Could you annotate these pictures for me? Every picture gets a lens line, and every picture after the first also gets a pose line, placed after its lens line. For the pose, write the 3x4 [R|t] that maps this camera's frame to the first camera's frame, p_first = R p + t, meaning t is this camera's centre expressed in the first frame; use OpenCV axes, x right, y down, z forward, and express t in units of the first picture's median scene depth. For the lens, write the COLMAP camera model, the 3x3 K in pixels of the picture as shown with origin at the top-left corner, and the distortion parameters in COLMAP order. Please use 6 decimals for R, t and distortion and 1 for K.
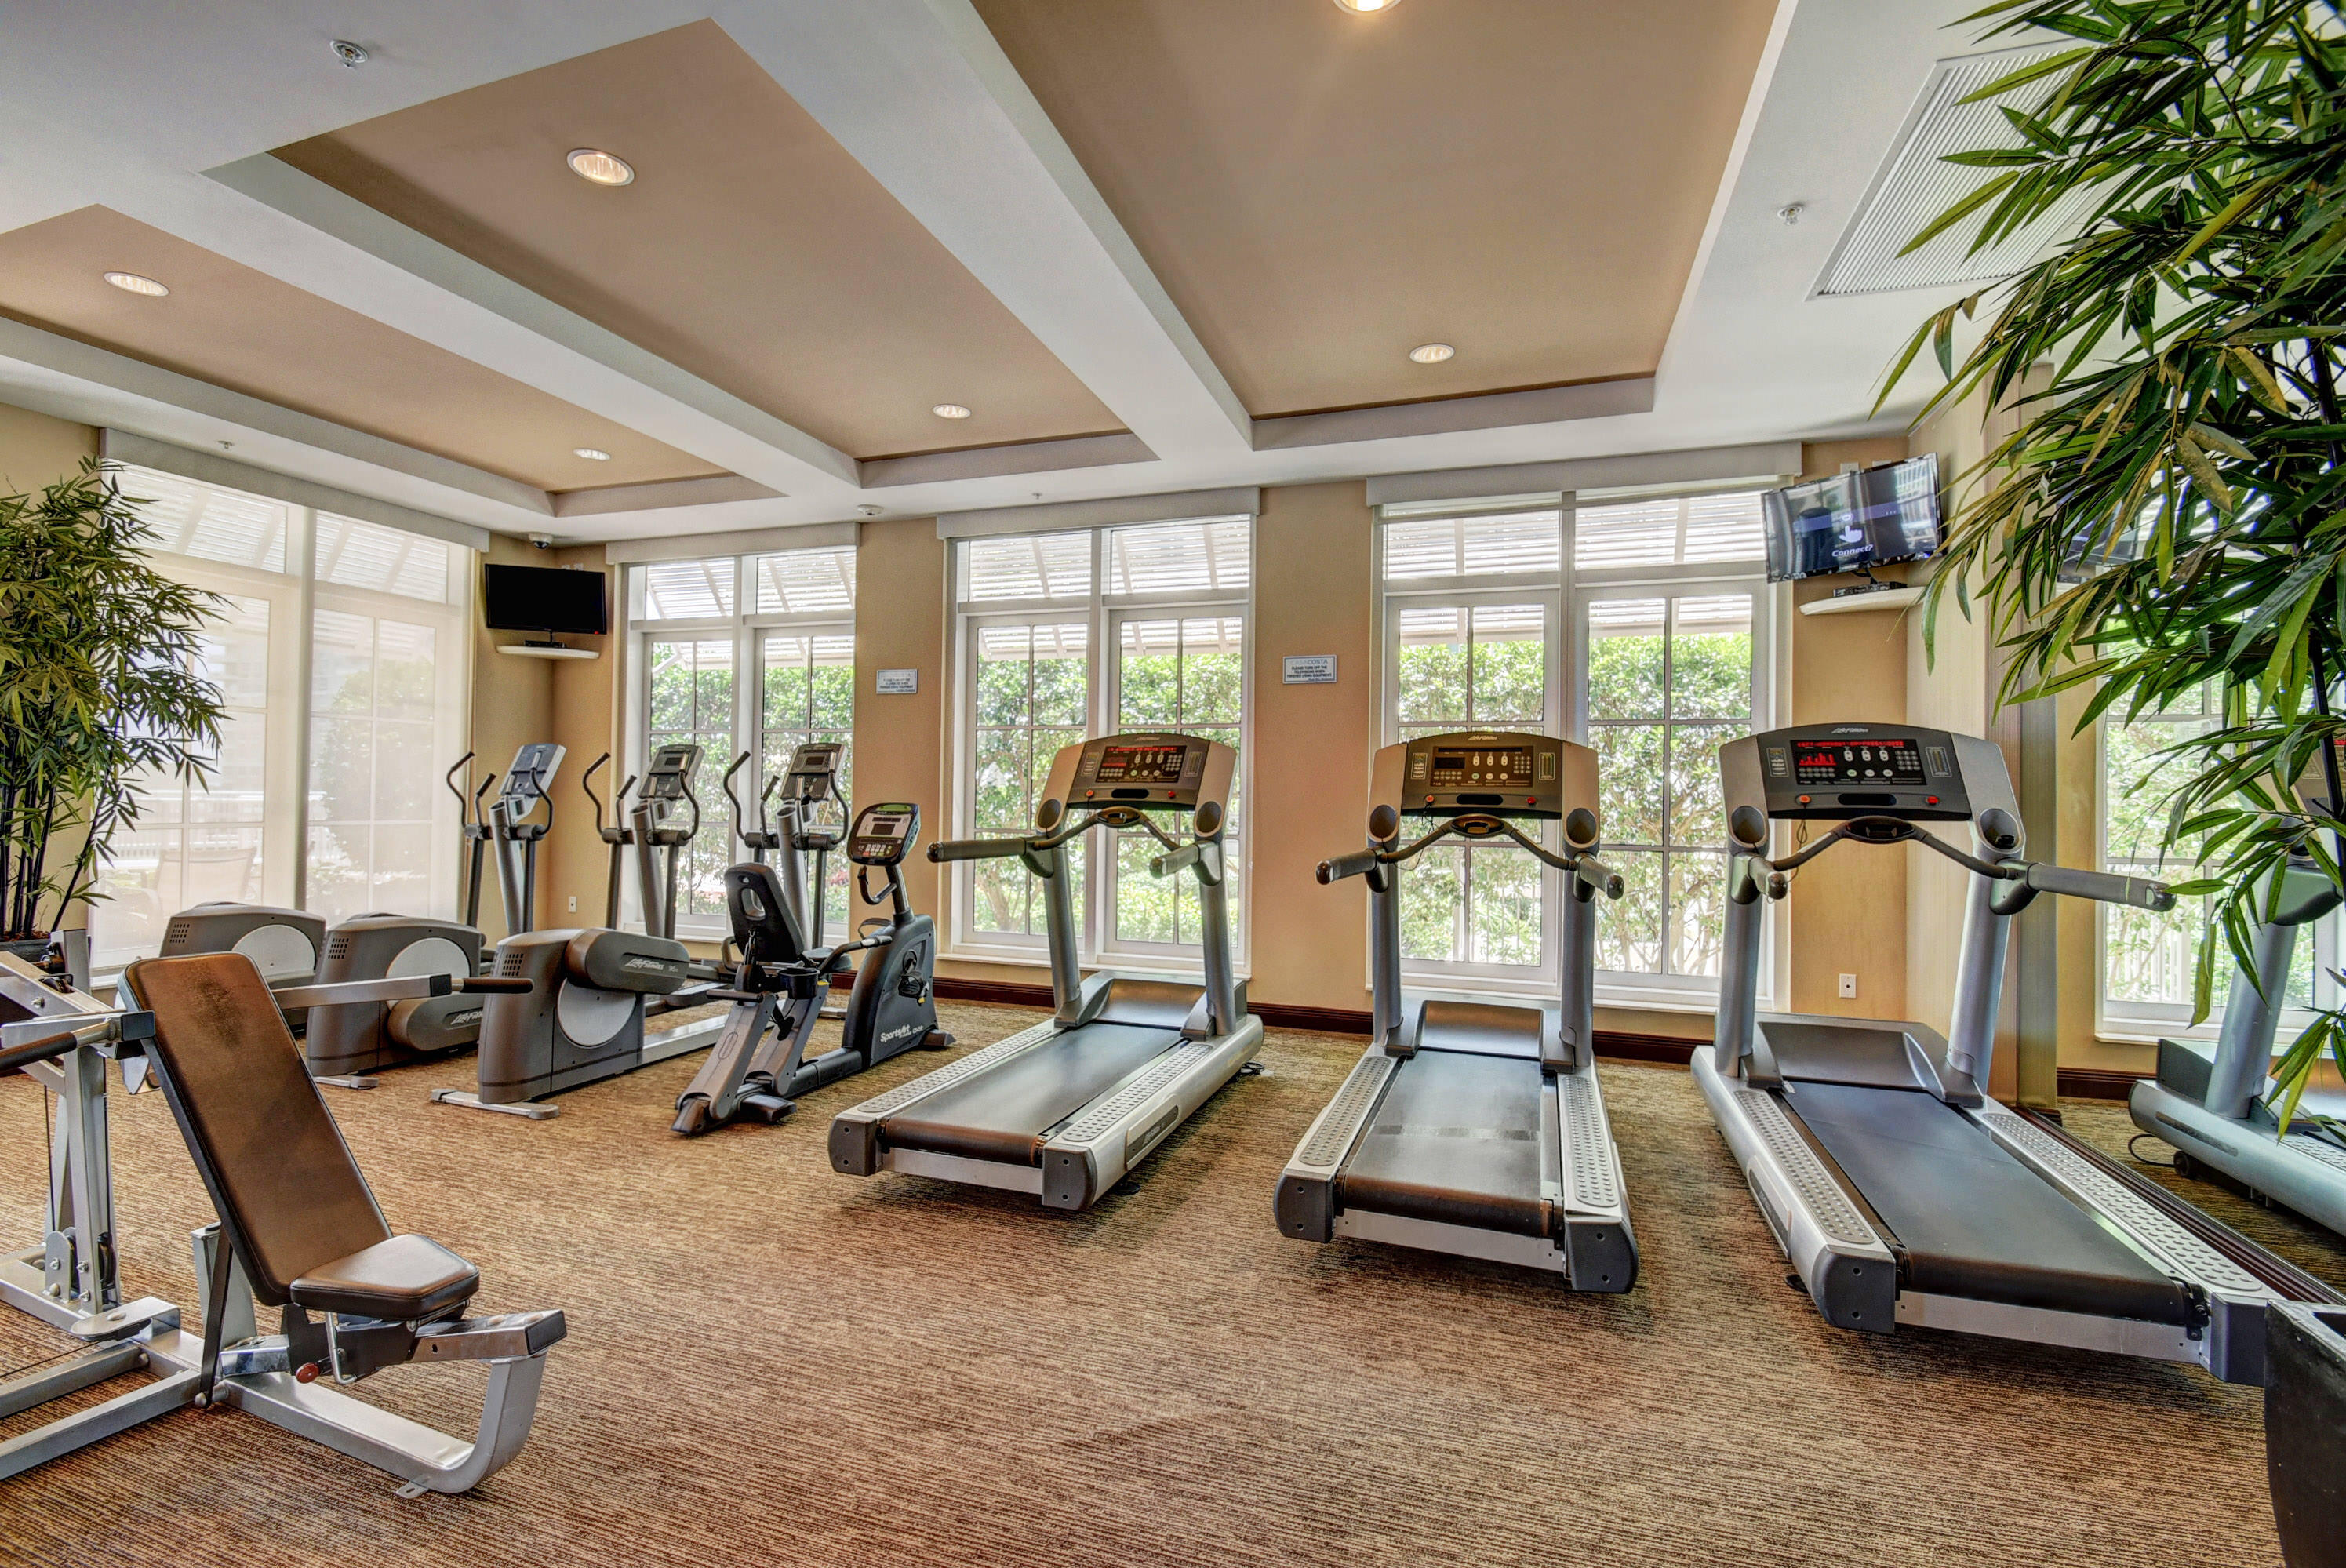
lens RADIAL K [[1022.1, 0, 1173.0], [0, 1022.1, 784.0], [0, 0, 1]] dist [-0.011076, -0.000379]
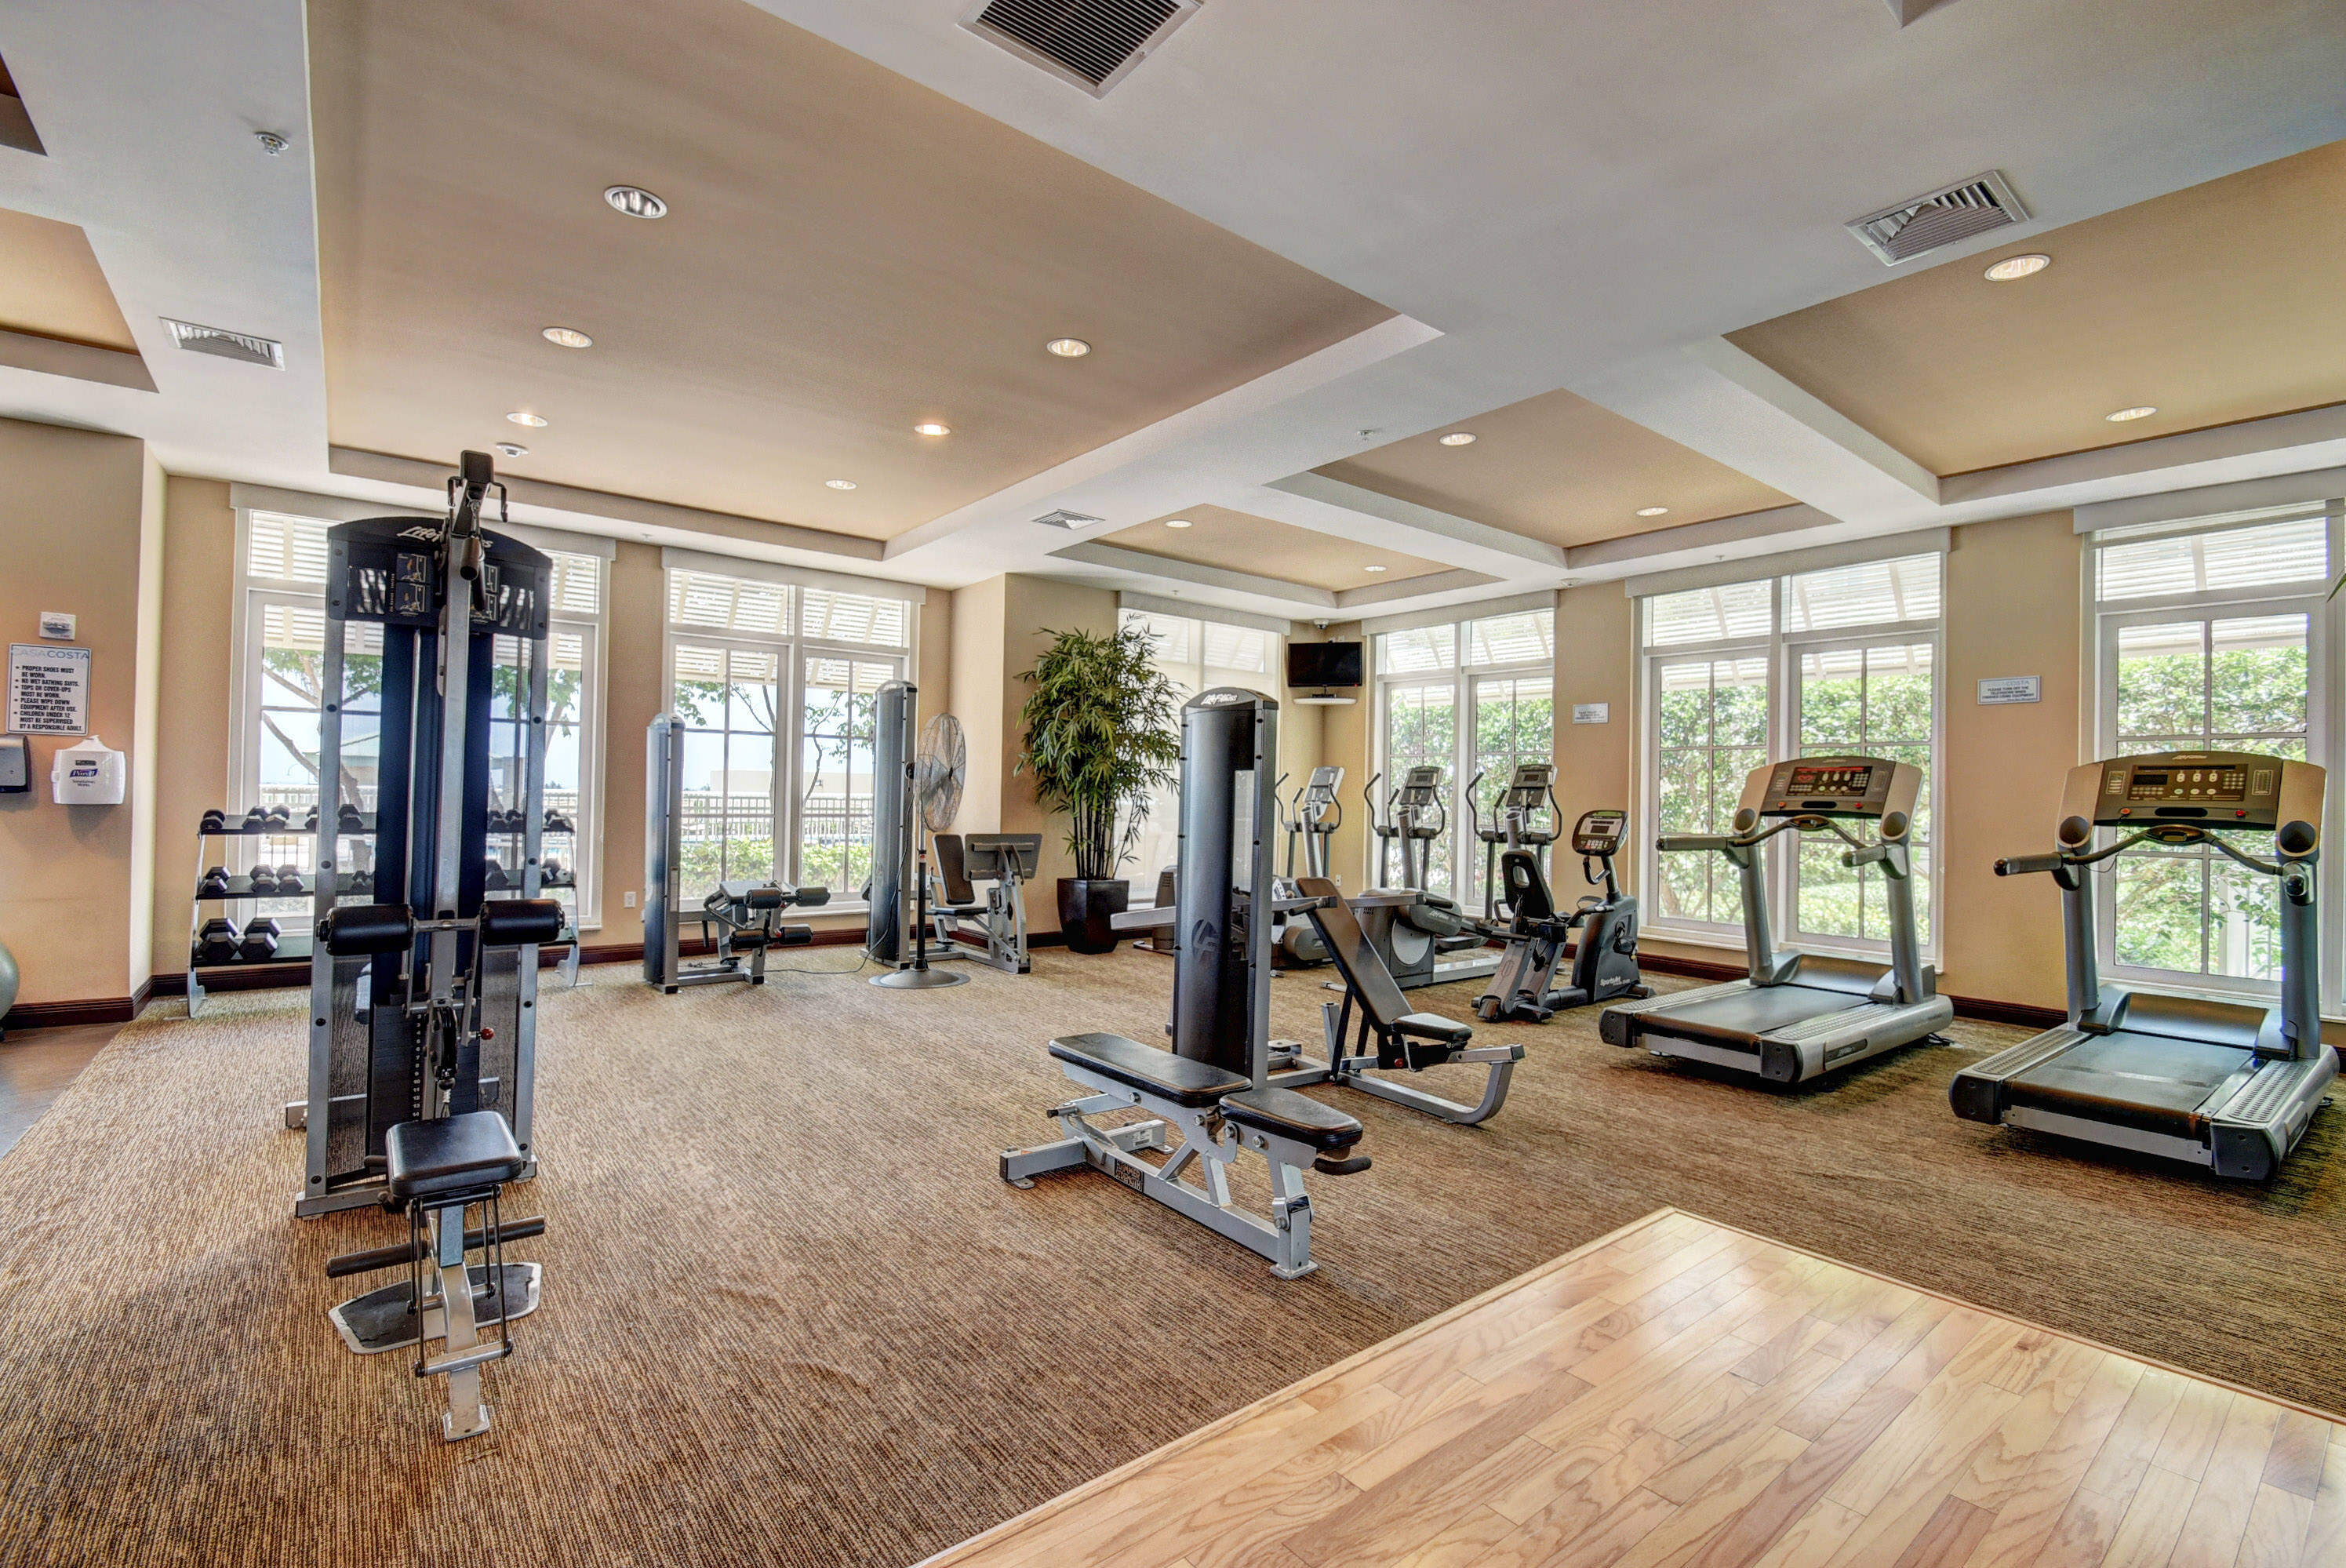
lens RADIAL K [[1036.5, 0, 1165.3], [0, 1036.5, 780.1], [0, 0, 1]] dist [0.022813, -0.022009]
pose [[0.836377, -0.005531, -0.548126, -0.010047], [-0.000222, 0.999946, -0.010429, -0.006721], [0.548154, 0.008844, 0.836331, -0.482068]]
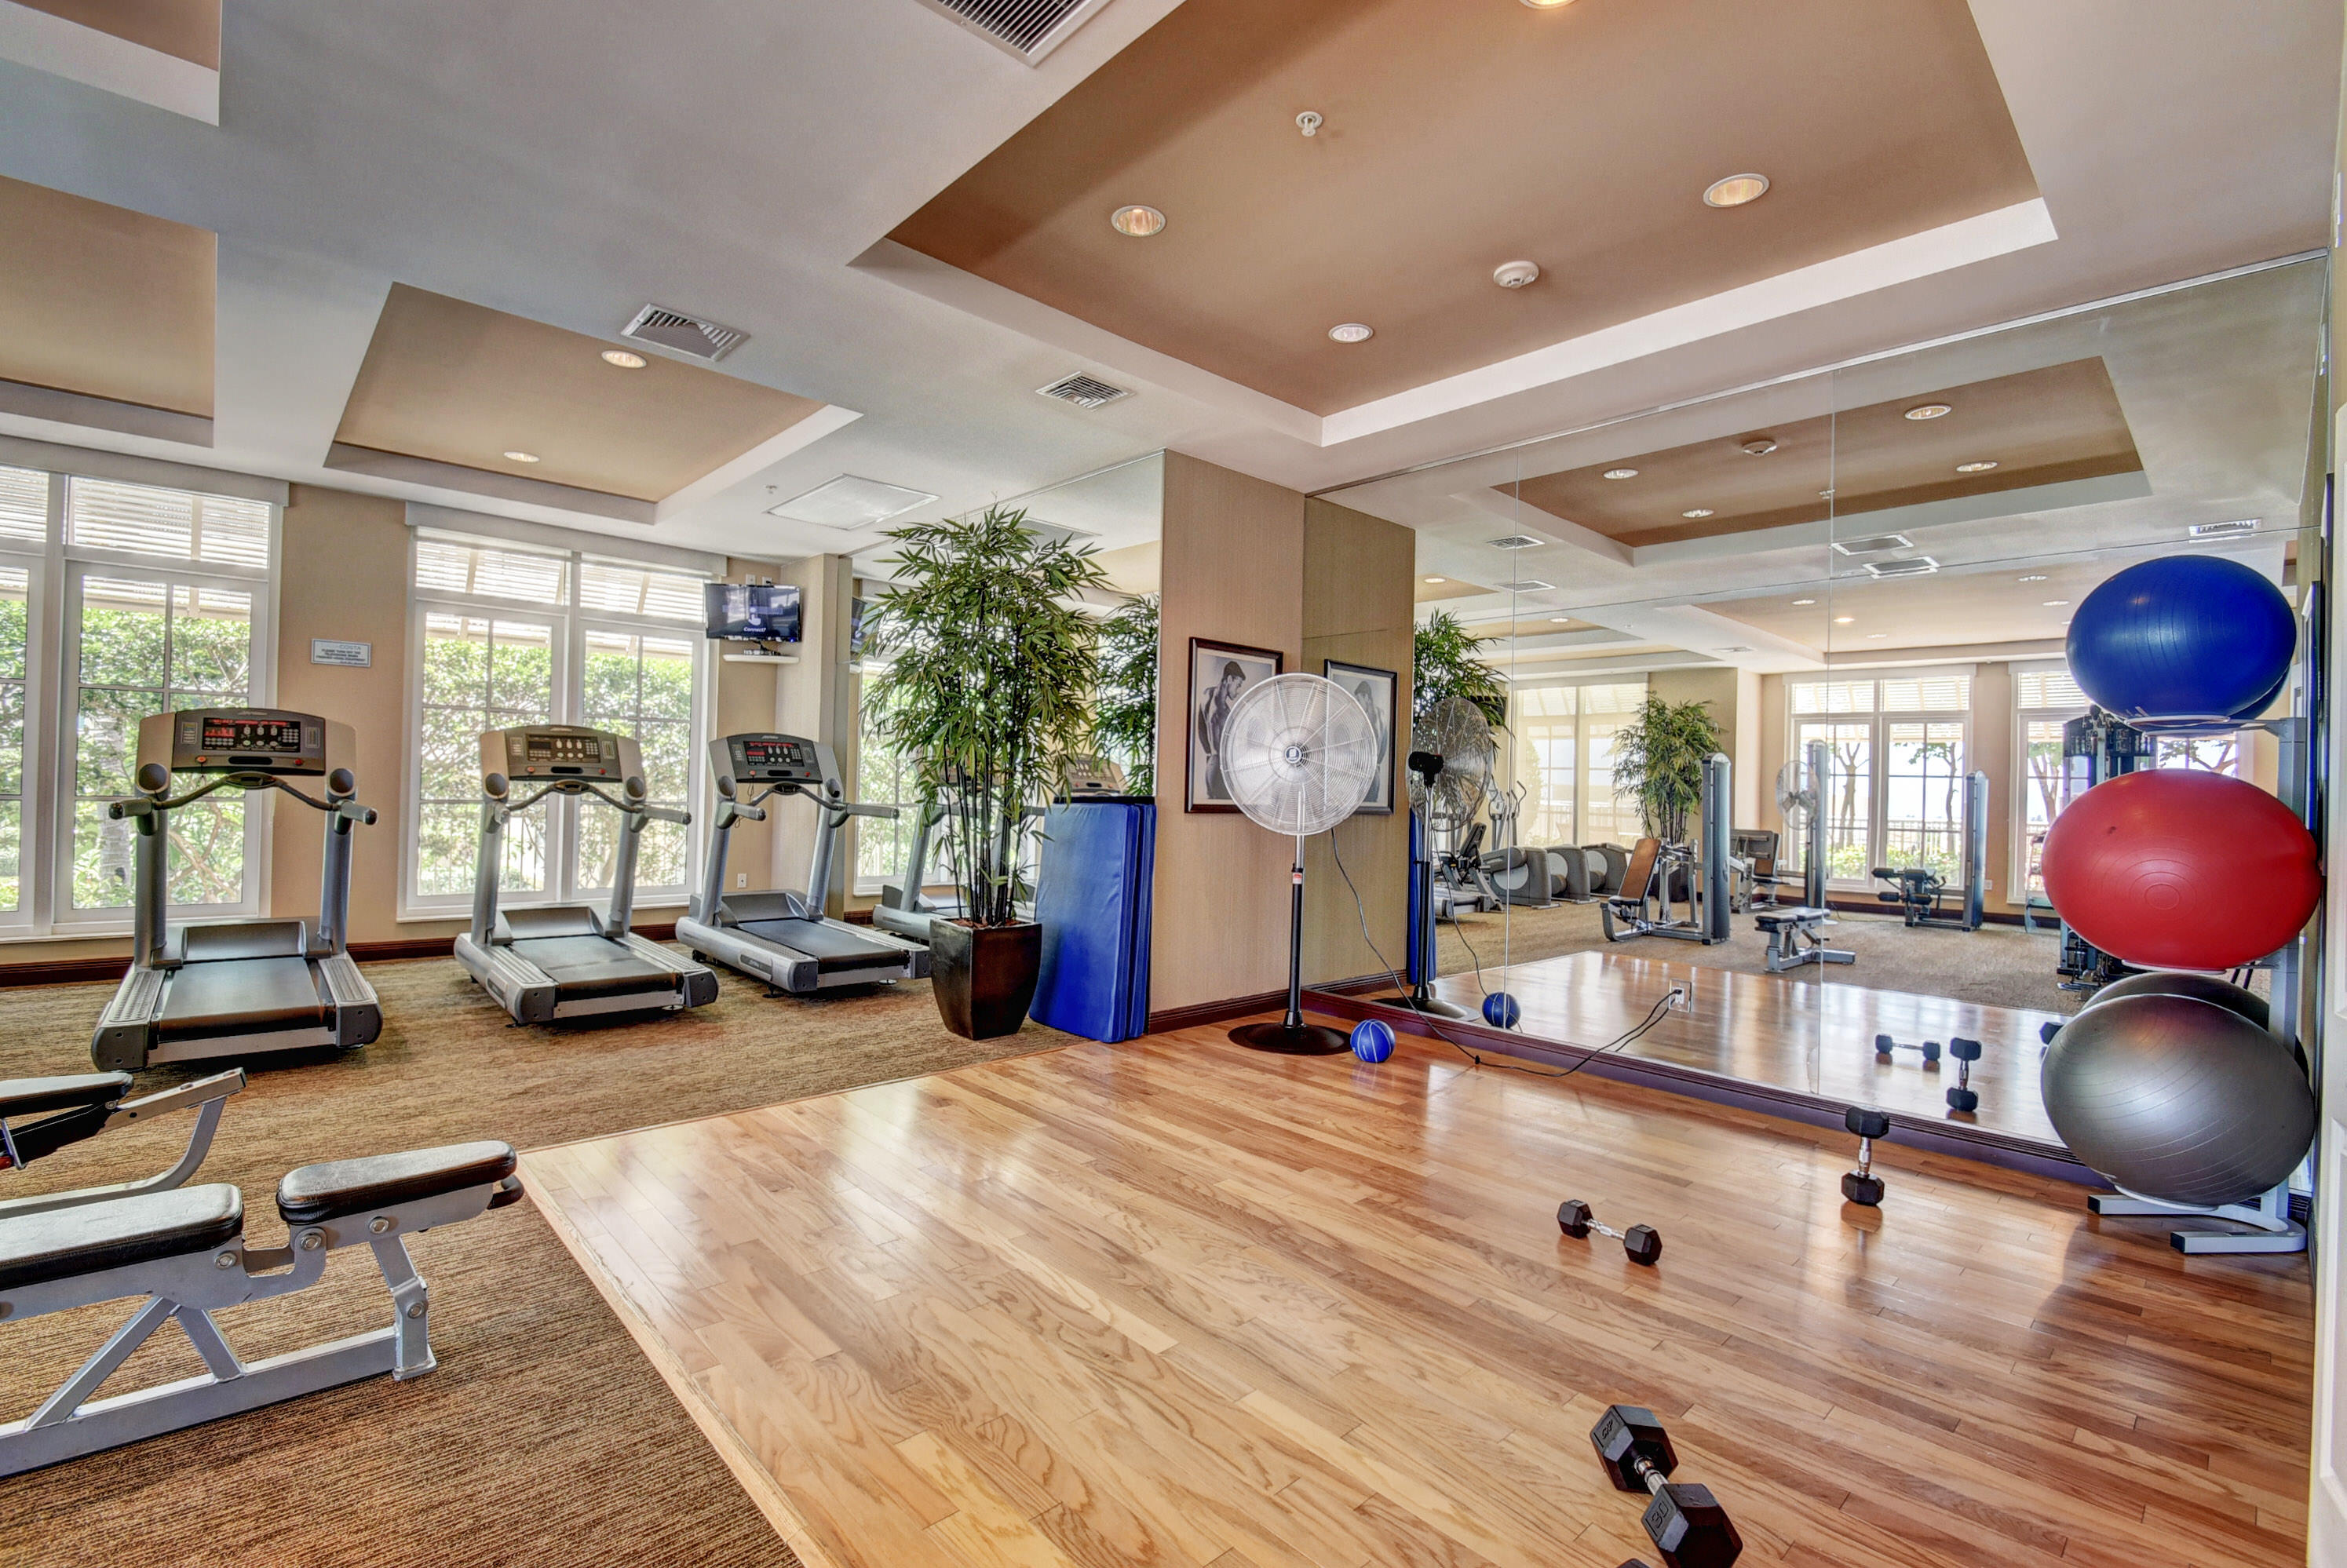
lens RADIAL K [[1036.8, 0, 1165.8], [0, 1036.8, 780.1], [0, 0, 1]] dist [0.022813, -0.022009]
pose [[0.480888, 0.003122, 0.876776, -0.536785], [-0.033204, 0.999341, 0.014653, -0.019225], [-0.876153, -0.036159, 0.480675, -0.463461]]
